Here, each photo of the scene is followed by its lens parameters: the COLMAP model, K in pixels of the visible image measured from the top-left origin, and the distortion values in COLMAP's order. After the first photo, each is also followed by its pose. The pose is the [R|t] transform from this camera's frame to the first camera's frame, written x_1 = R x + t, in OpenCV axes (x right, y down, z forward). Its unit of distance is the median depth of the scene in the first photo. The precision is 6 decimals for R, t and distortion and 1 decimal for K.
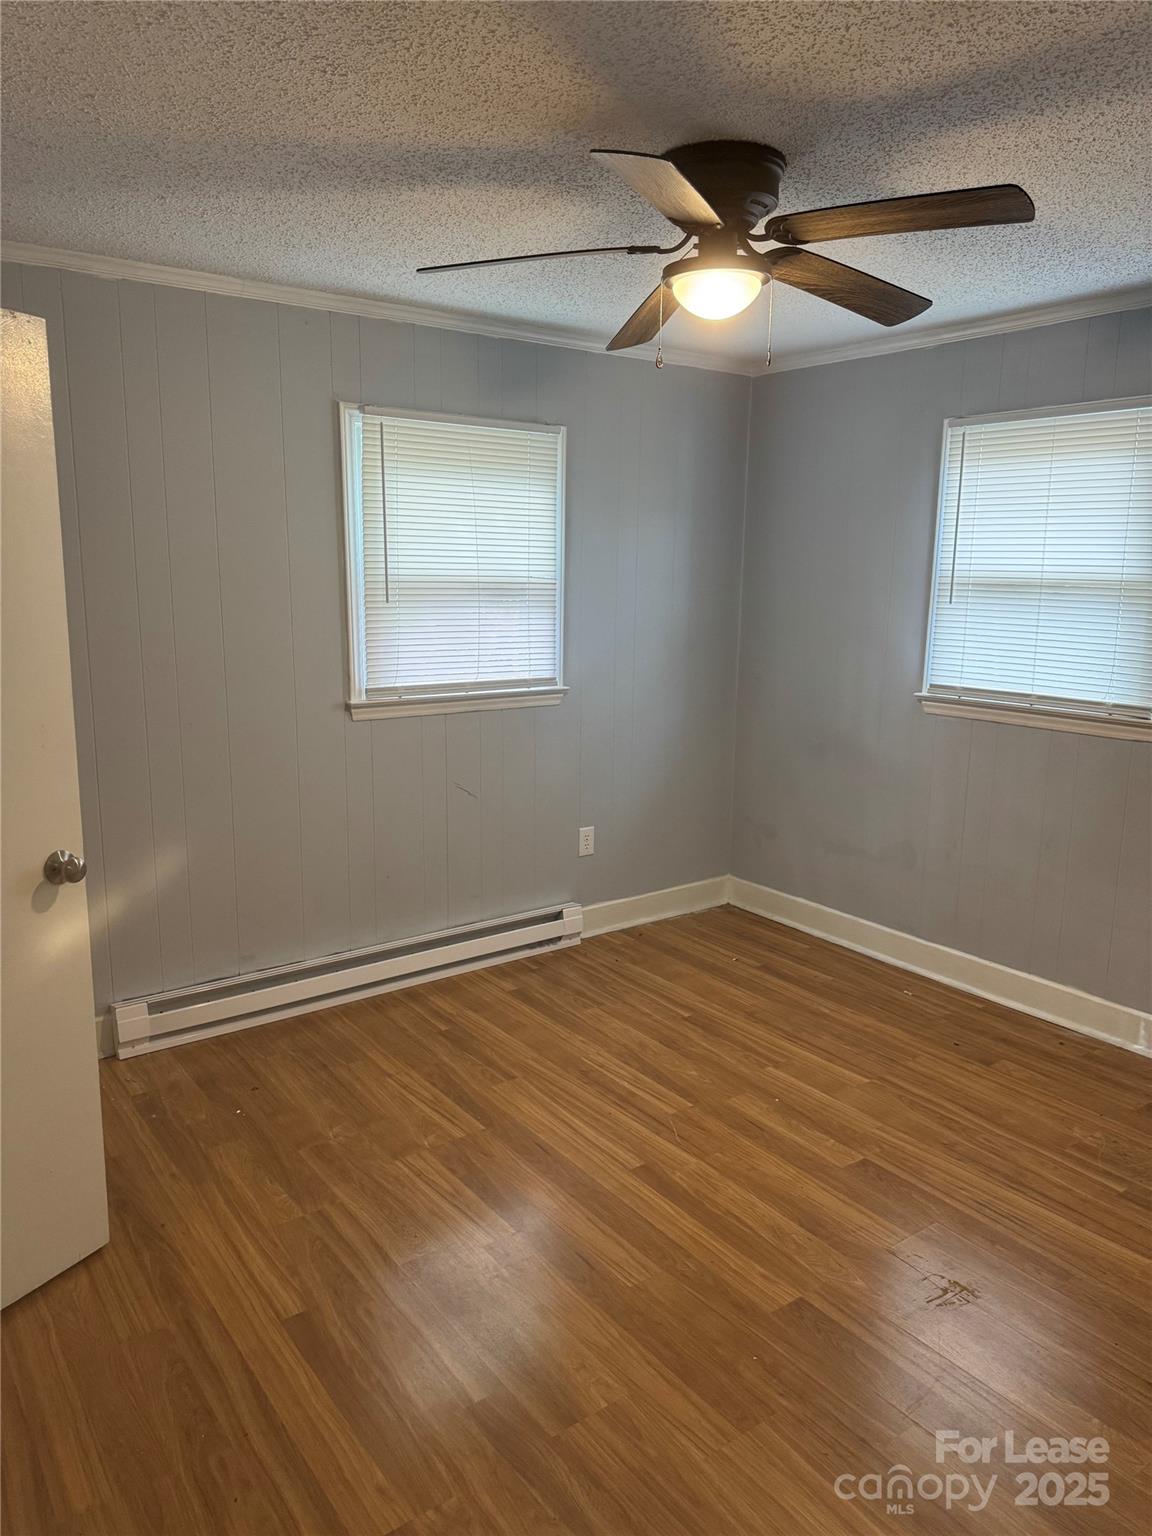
lens RADIAL K [[1065.1, 0, 575.0], [0, 1065.1, 796.1], [0, 0, 1]] dist [-0.030923, -0.003808]
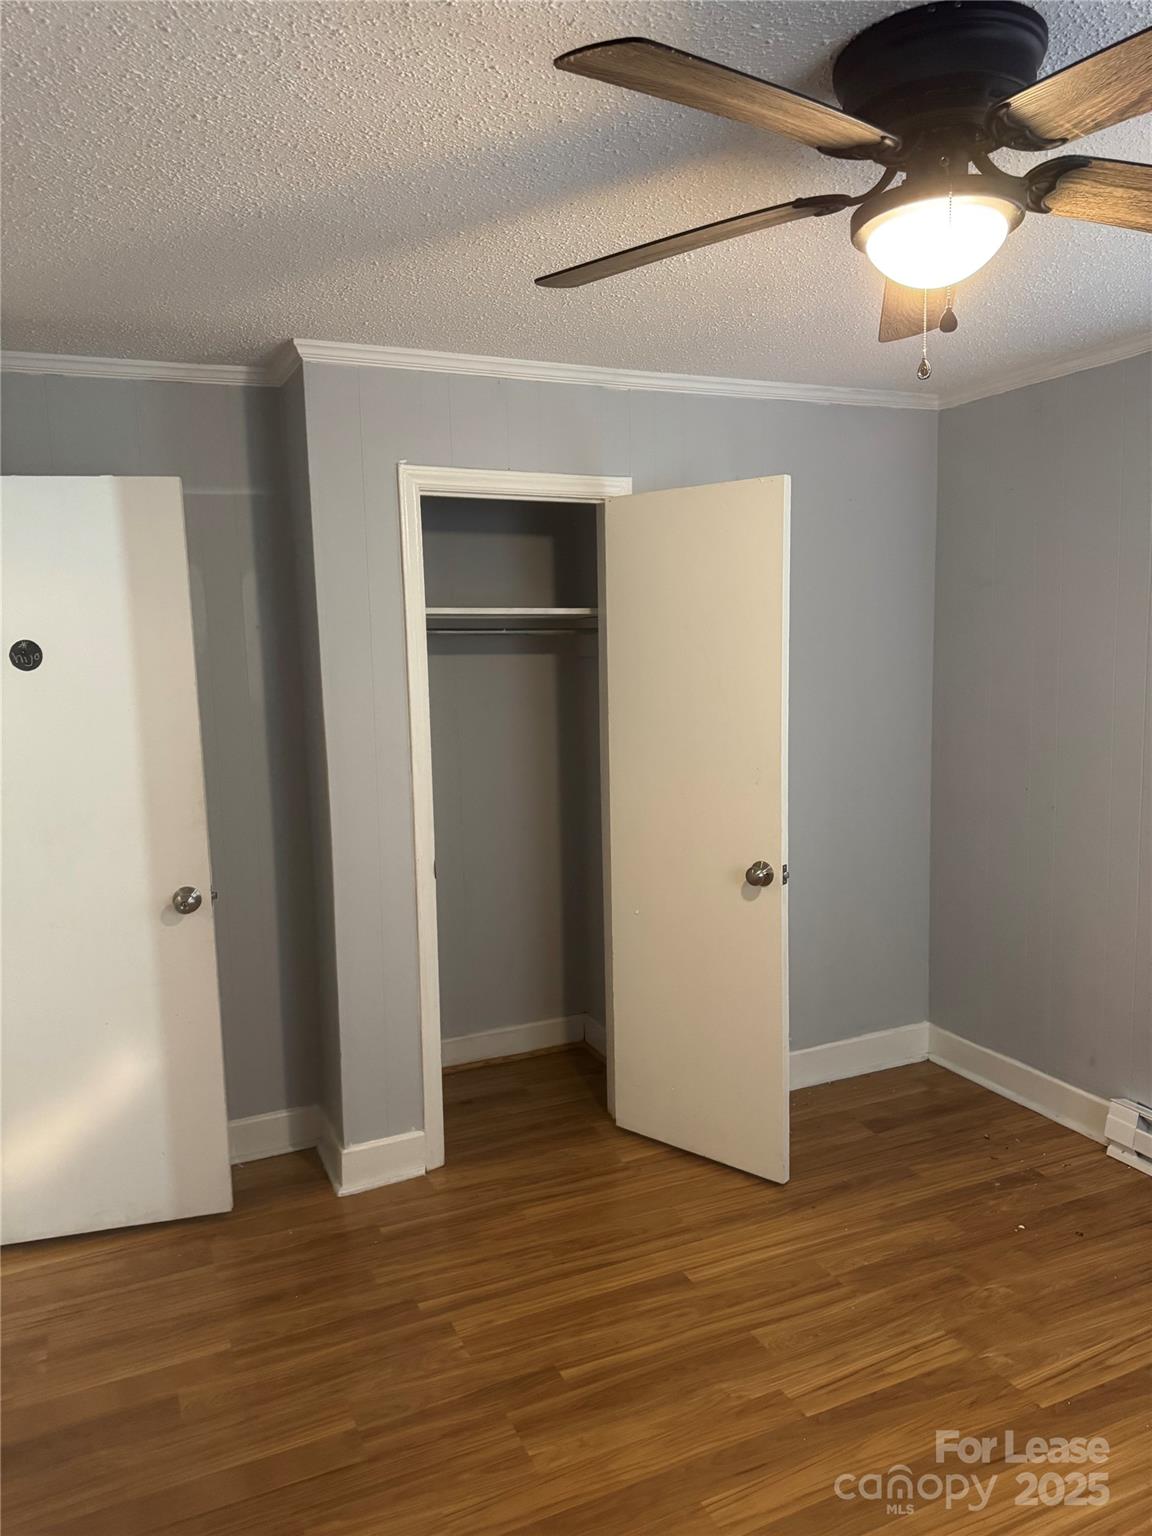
lens RADIAL K [[1067.7, 0, 576.0], [0, 1067.7, 768.0], [0, 0, 1]] dist [-0.000181, 0.000929]
pose [[-0.199529, 0.115888, -0.973015, 0.856581], [-0.184821, 0.970708, 0.153513, -0.227959], [0.962304, 0.210464, -0.172266, 0.947399]]
